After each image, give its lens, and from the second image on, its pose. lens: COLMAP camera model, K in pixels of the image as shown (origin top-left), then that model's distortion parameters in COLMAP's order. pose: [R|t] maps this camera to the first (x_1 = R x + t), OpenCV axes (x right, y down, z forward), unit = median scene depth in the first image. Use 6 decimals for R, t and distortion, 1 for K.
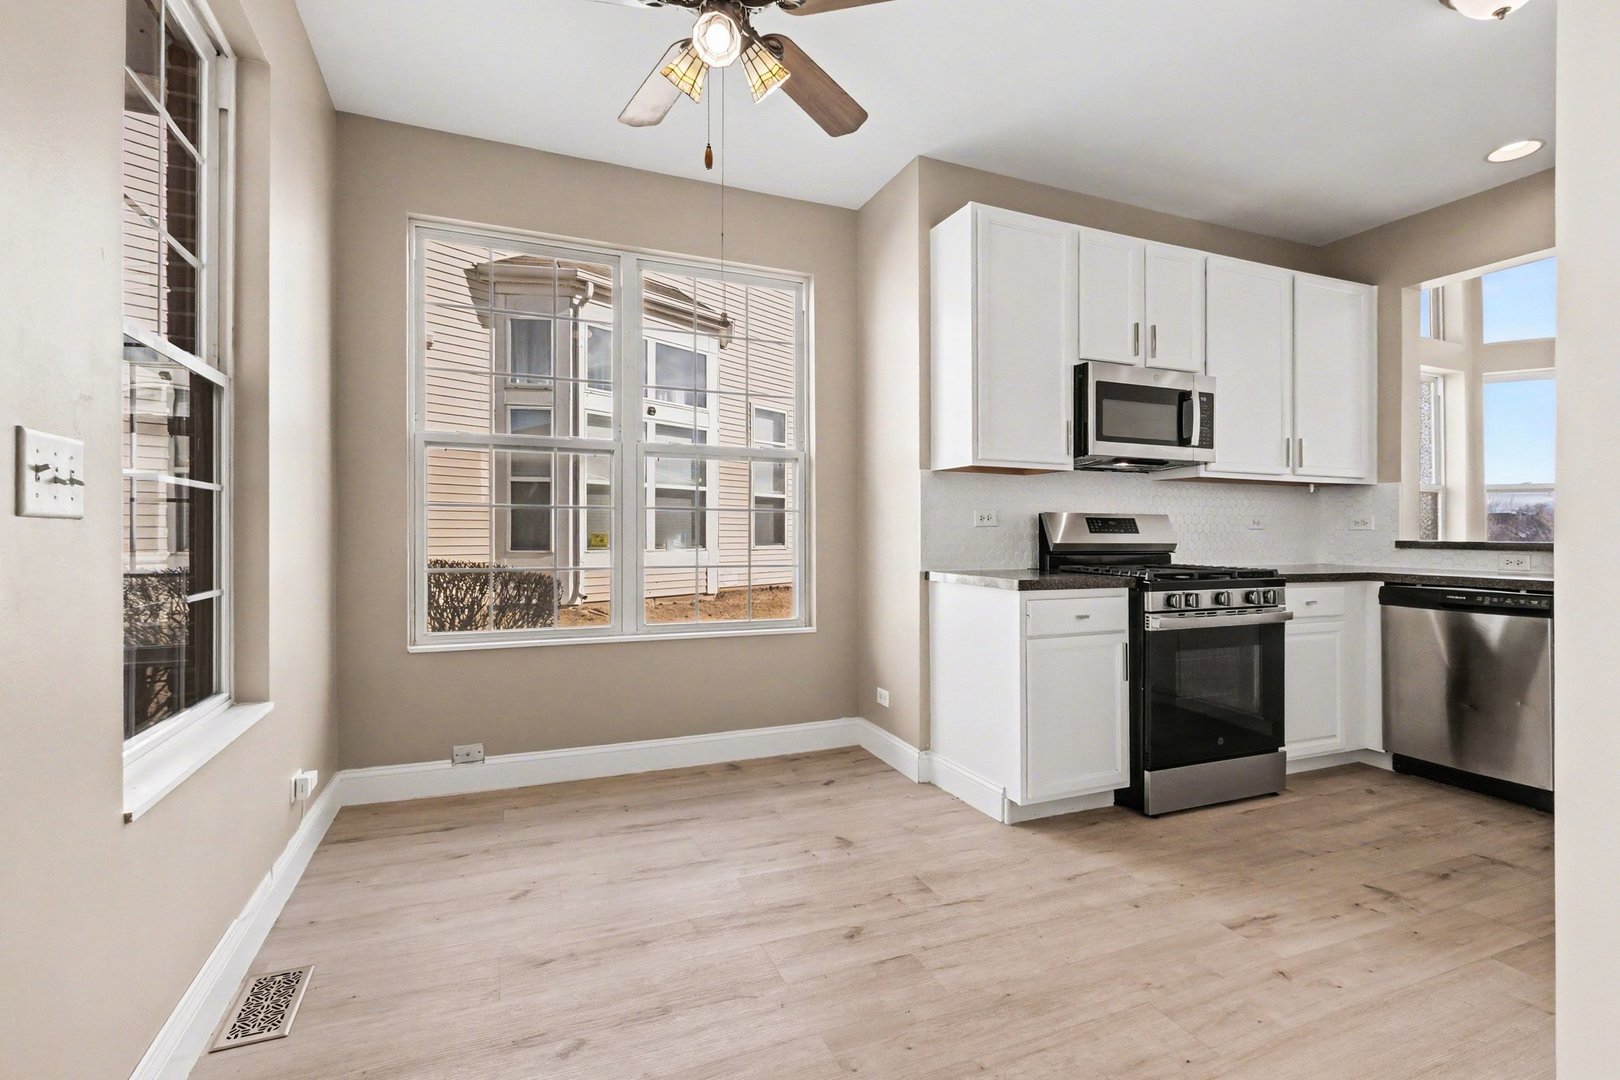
lens RADIAL K [[741.0, 0, 806.1], [0, 741.0, 533.3], [0, 0, 1]] dist [0.000918, -0.000209]
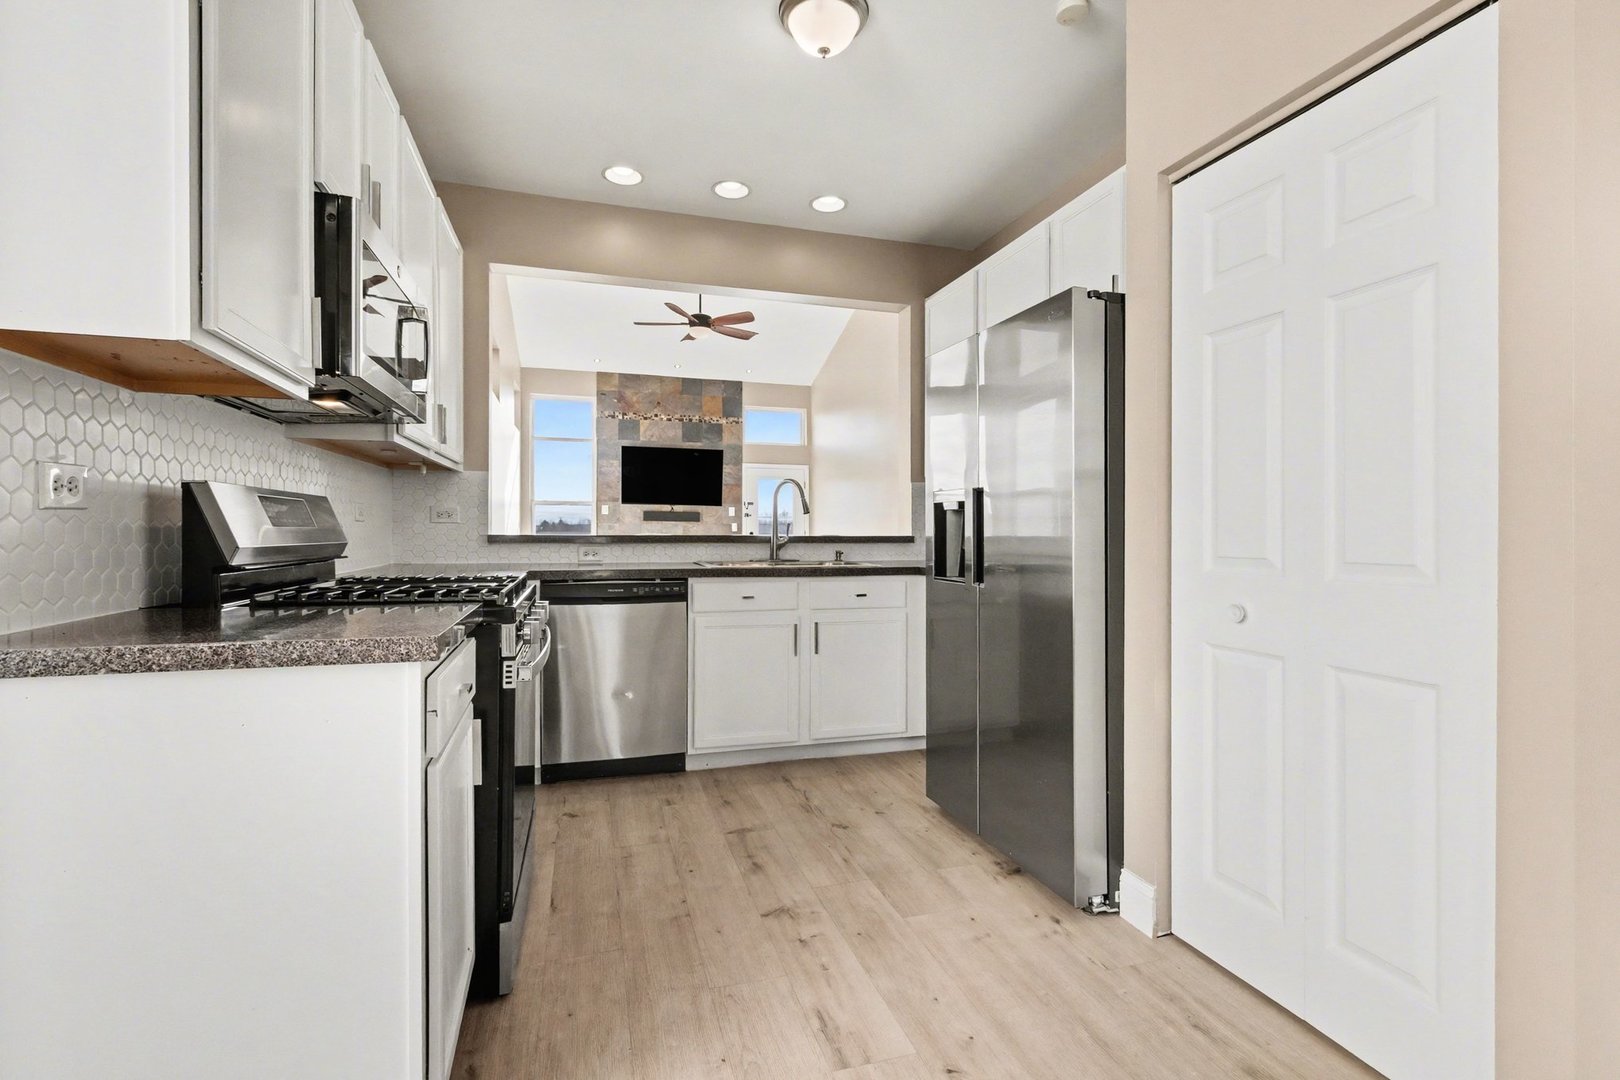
lens RADIAL K [[741.0, 0, 810.6], [0, 741.0, 530.7], [0, 0, 1]] dist [0.000918, -0.000209]
pose [[0.094935, -0.004466, 0.995473, -0.114422], [0.001605, 0.999989, 0.004334, 0.001203], [-0.995482, 0.001186, 0.094941, 0.708855]]
